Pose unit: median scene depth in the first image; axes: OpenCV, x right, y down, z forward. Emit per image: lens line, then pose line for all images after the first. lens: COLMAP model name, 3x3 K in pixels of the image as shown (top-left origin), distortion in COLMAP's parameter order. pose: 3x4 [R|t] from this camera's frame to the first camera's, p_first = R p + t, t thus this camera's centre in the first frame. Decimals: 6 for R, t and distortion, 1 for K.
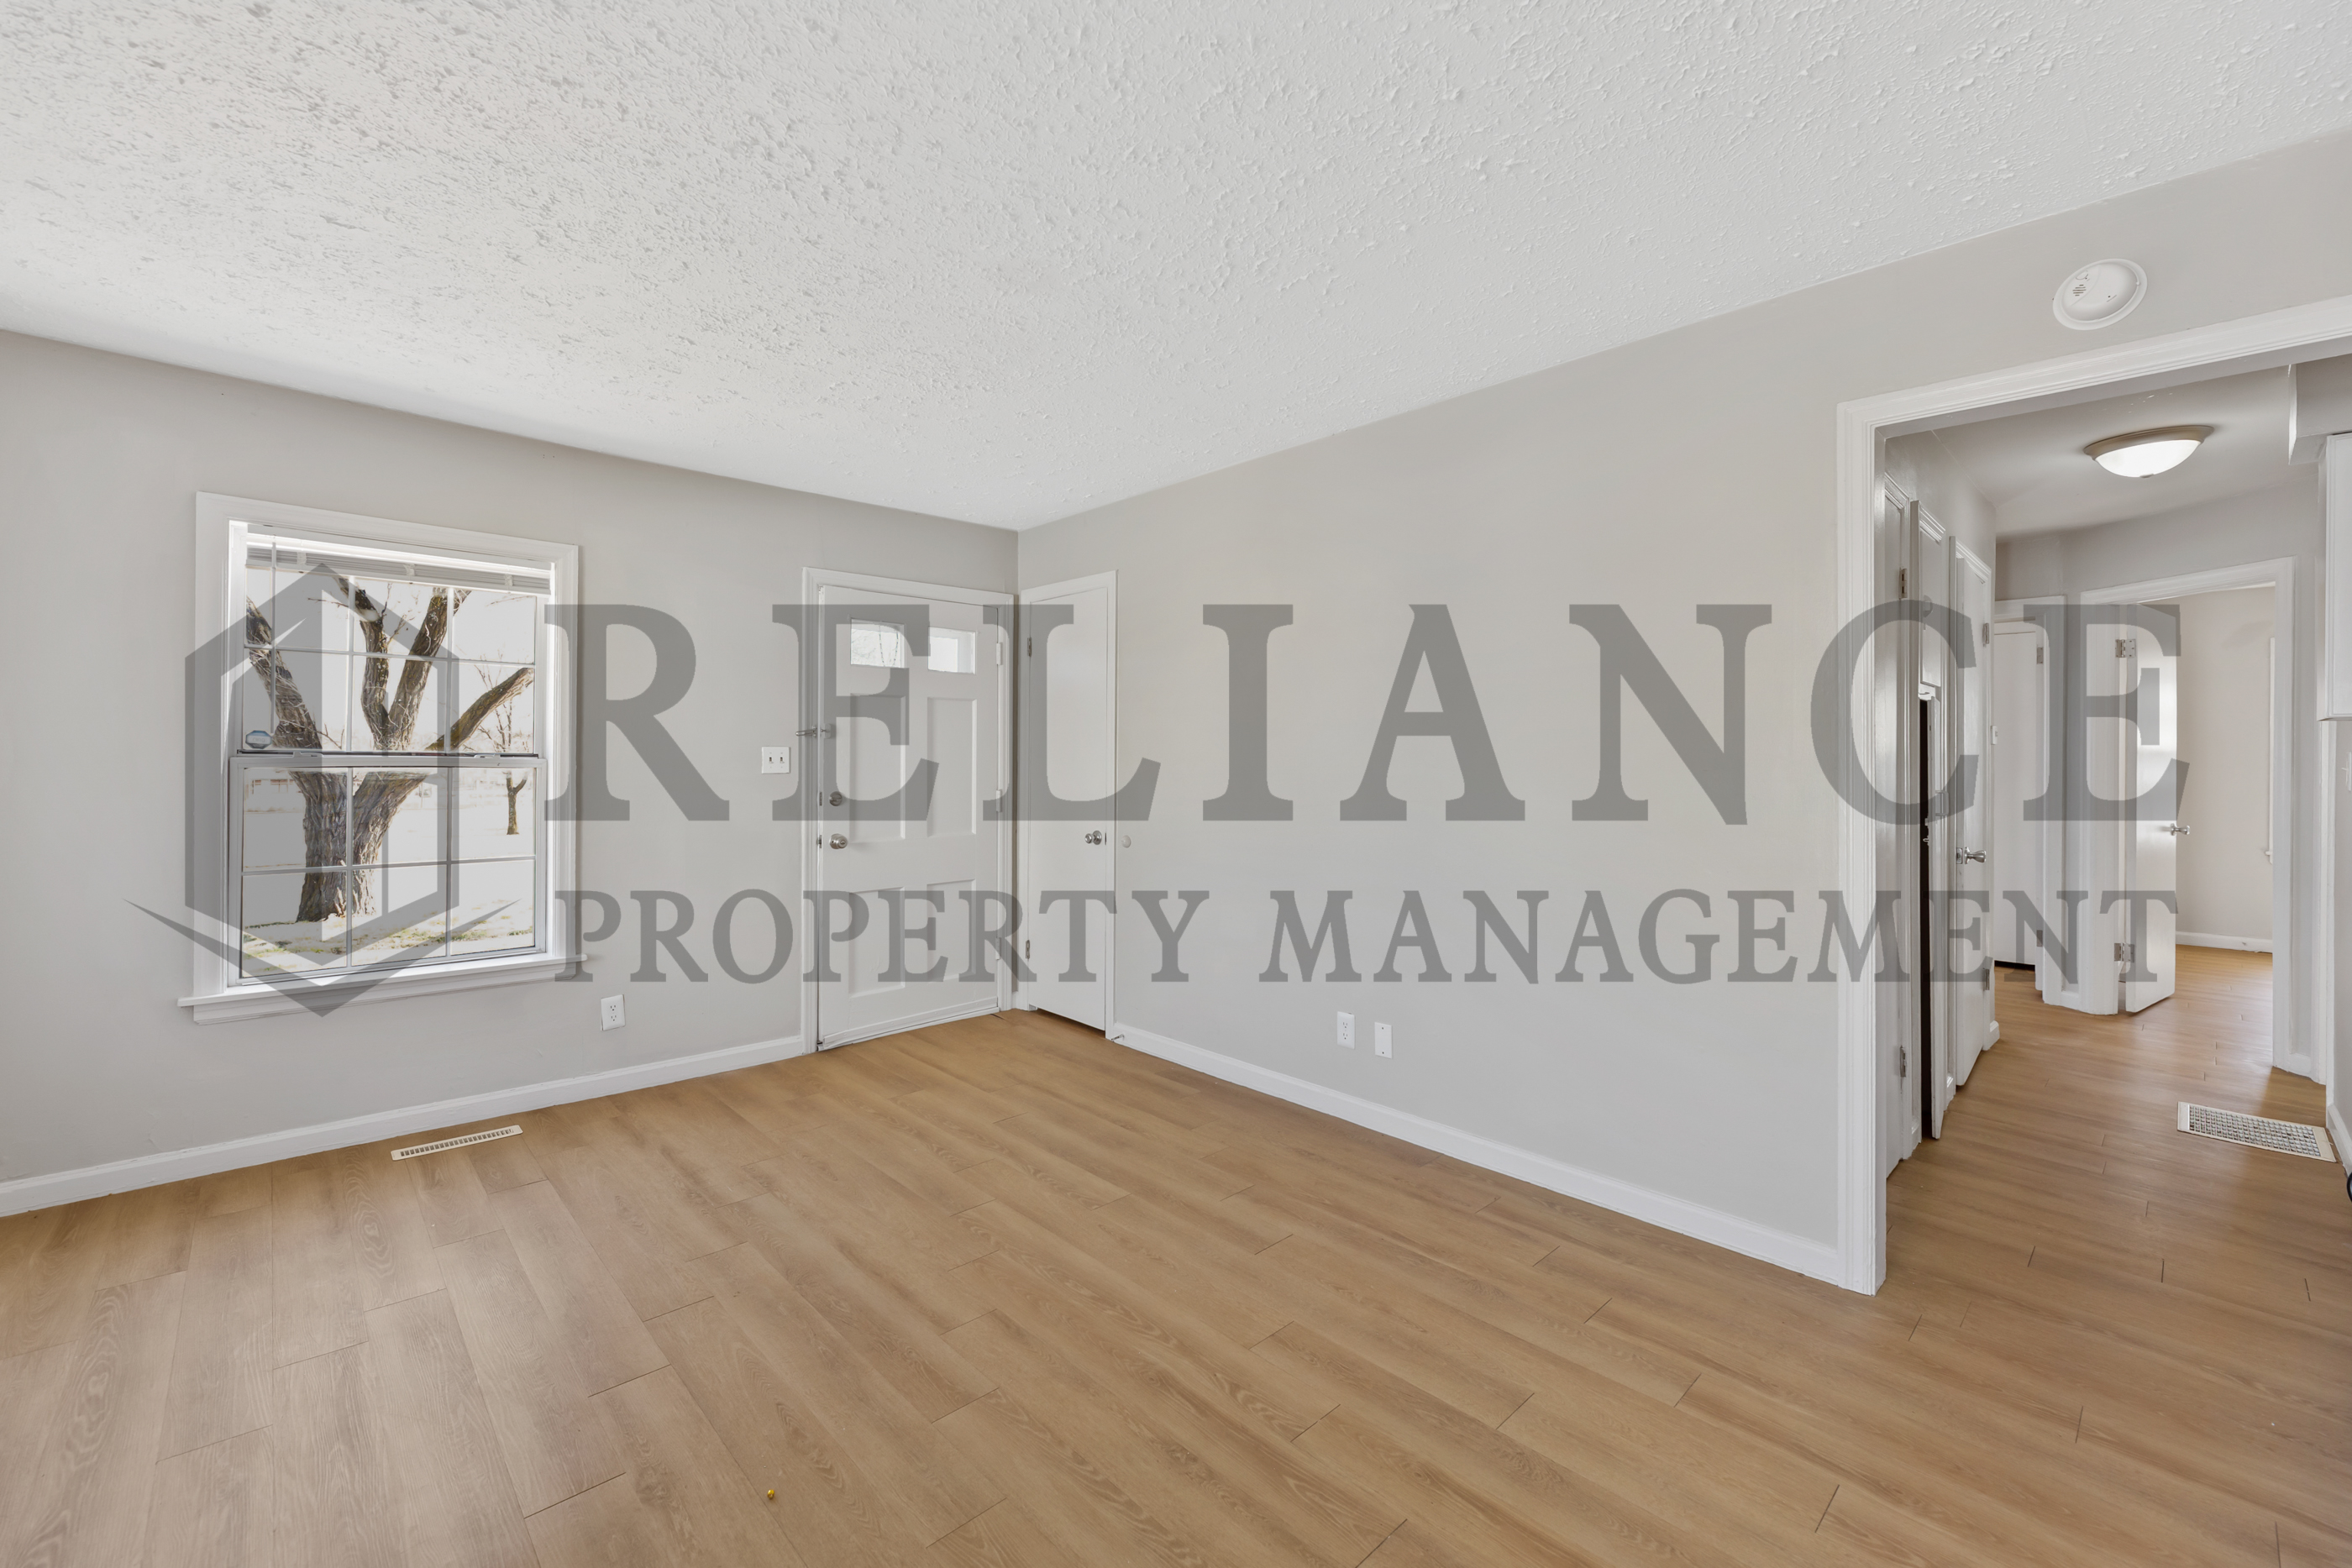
lens RADIAL K [[951.2, 0, 1178.9], [0, 951.2, 765.9], [0, 0, 1]] dist [-0.000362, -0.000073]
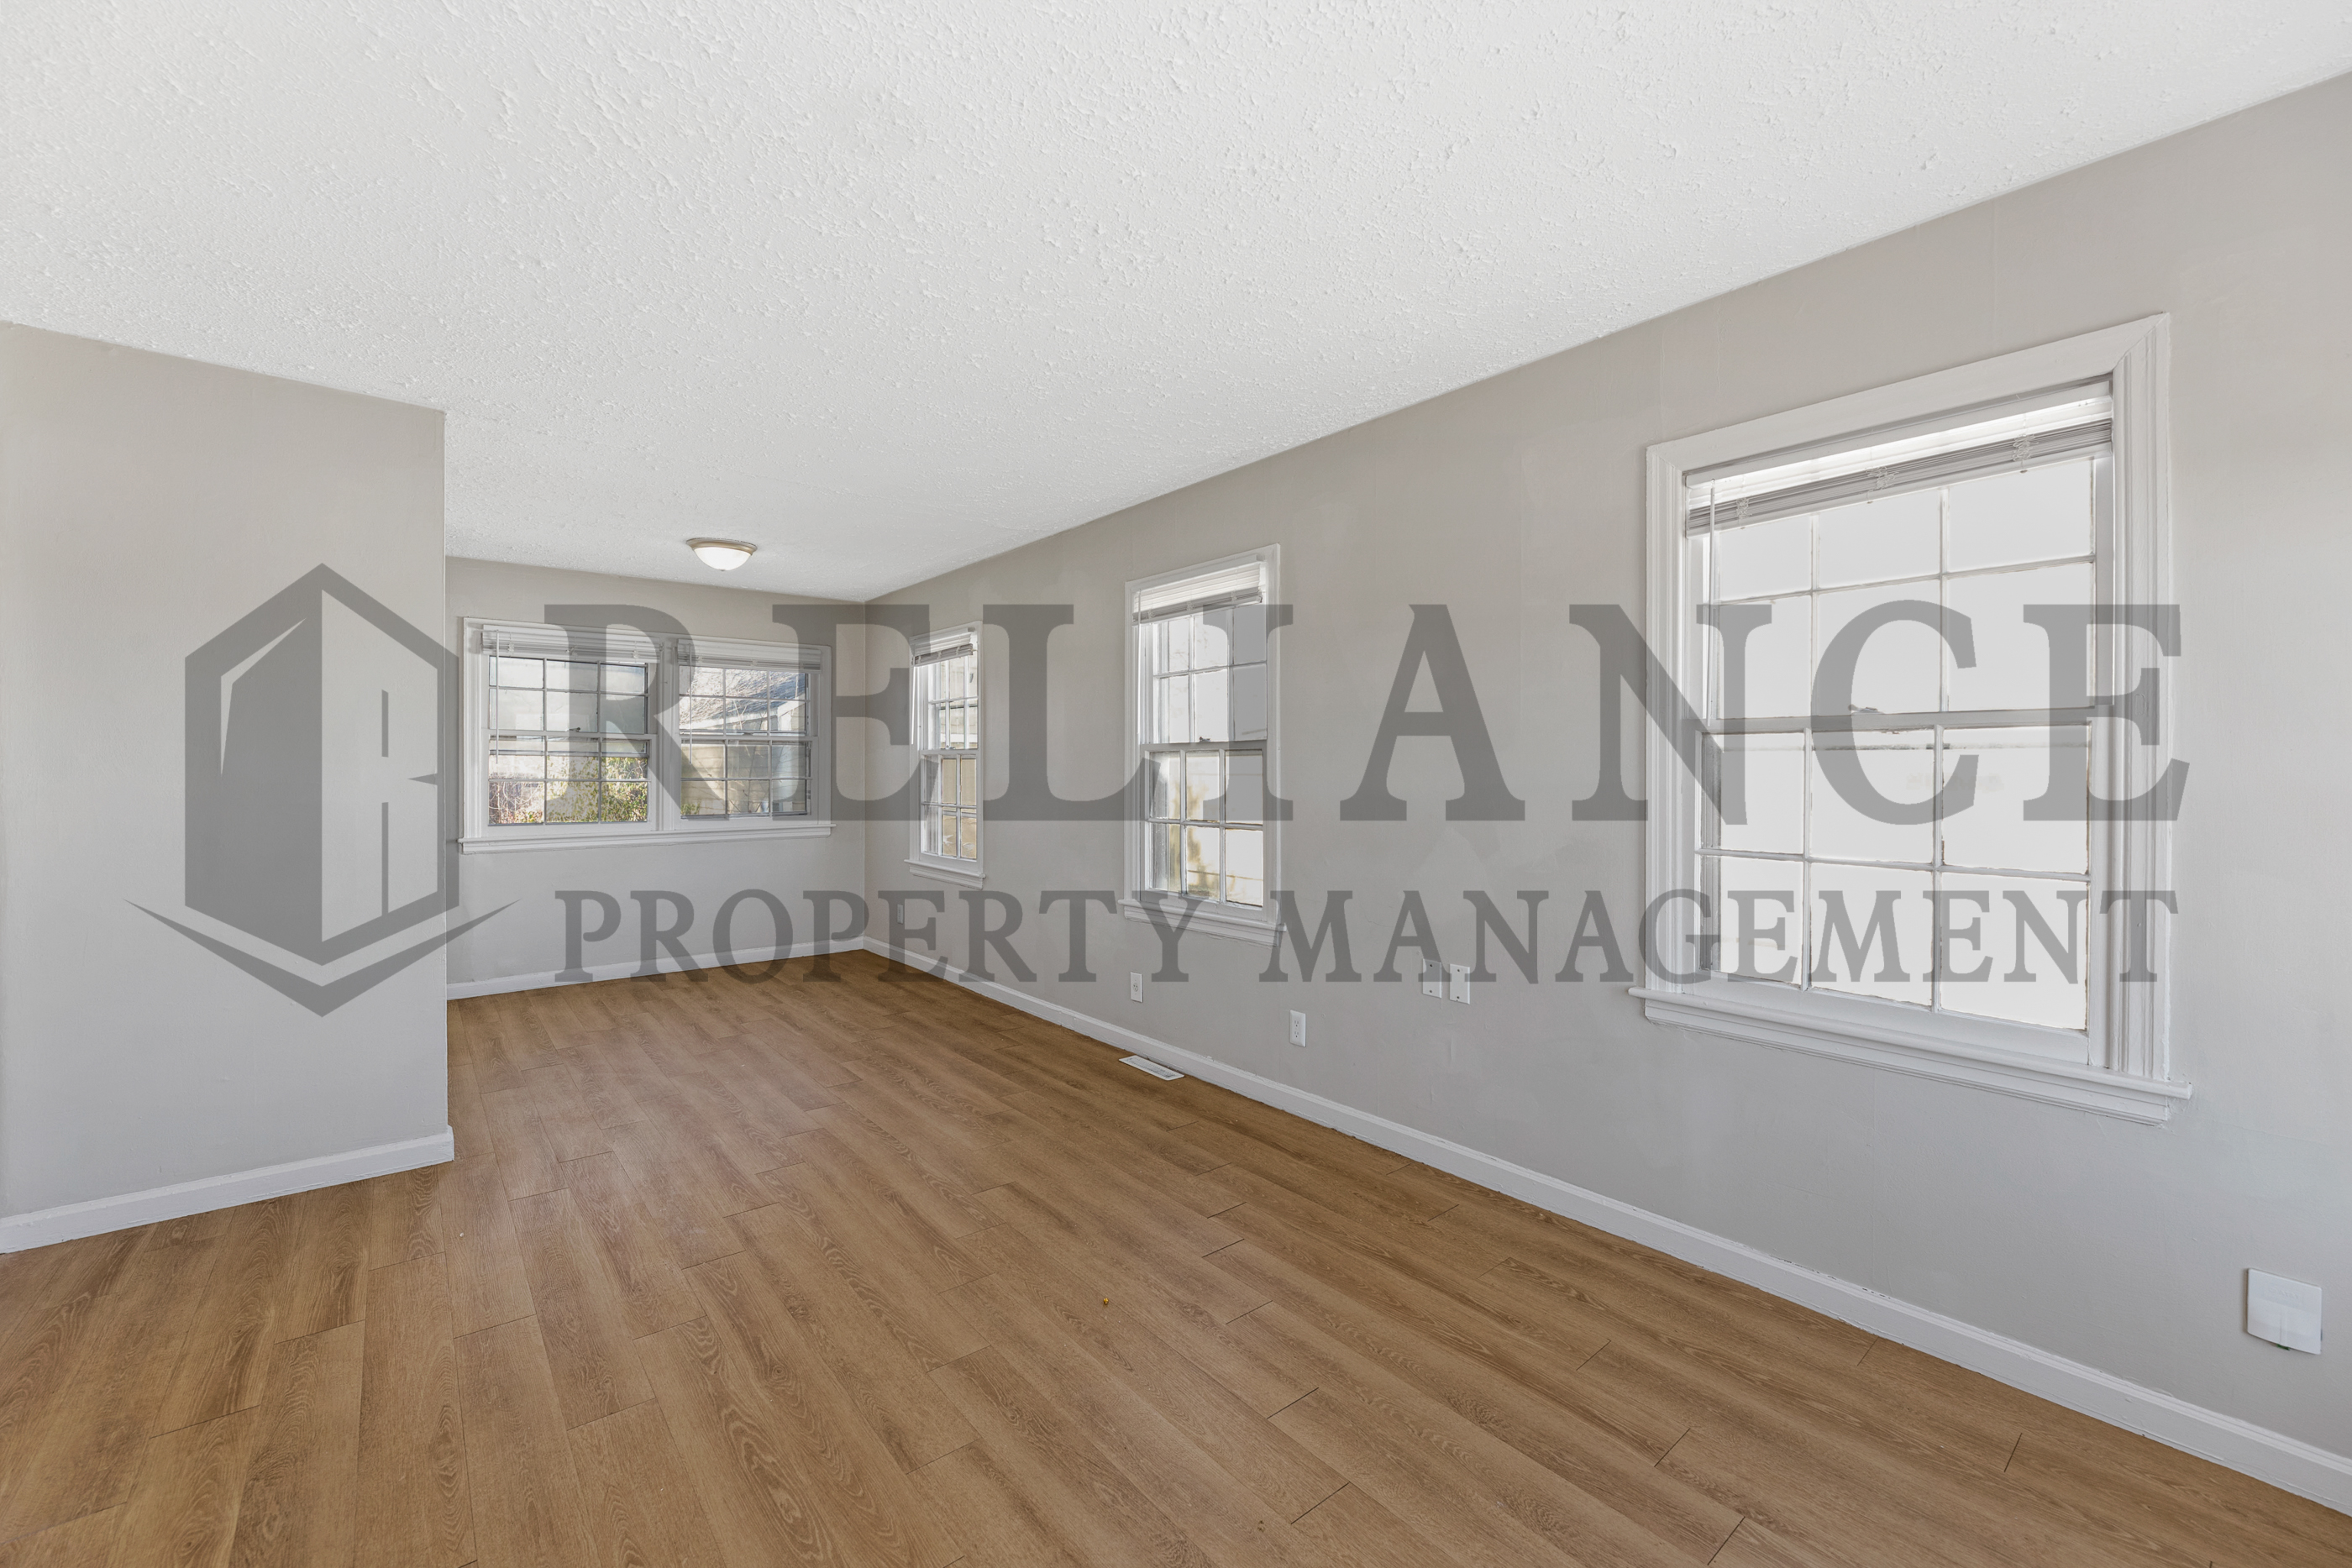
lens RADIAL K [[951.2, 0, 1173.7], [0, 951.2, 772.0], [0, 0, 1]] dist [-0.000362, -0.000073]
pose [[-0.997444, -0.003448, 0.071368, -0.521694], [-0.002730, 0.999945, 0.010145, -0.012133], [-0.071399, 0.009924, -0.997398, 1.977618]]
